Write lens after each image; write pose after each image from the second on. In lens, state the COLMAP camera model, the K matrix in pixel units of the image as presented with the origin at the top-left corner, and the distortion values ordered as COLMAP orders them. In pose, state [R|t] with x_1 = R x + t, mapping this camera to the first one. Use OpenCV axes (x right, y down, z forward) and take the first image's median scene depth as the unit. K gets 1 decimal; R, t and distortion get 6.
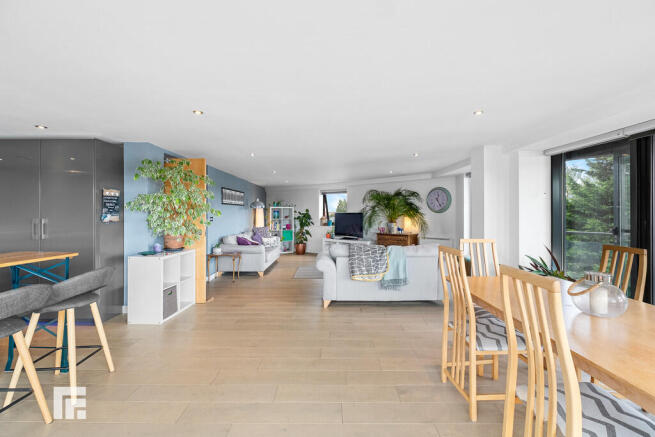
lens RADIAL K [[277.6, 0, 325.6], [0, 277.6, 214.5], [0, 0, 1]] dist [-0.007437, 0.001578]
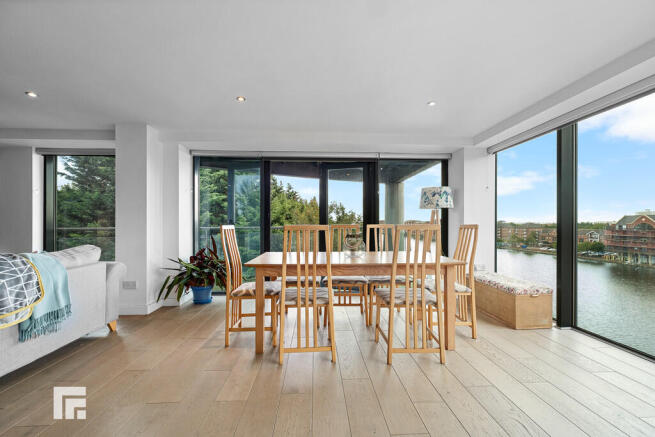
lens RADIAL K [[277.6, 0, 329.4], [0, 277.6, 222.8], [0, 0, 1]] dist [-0.007437, 0.001578]
pose [[-0.040240, 0.007887, 0.999159, -0.255521], [-0.003929, 0.999960, -0.008052, 0.050927], [-0.999182, -0.004250, -0.040207, 0.399681]]
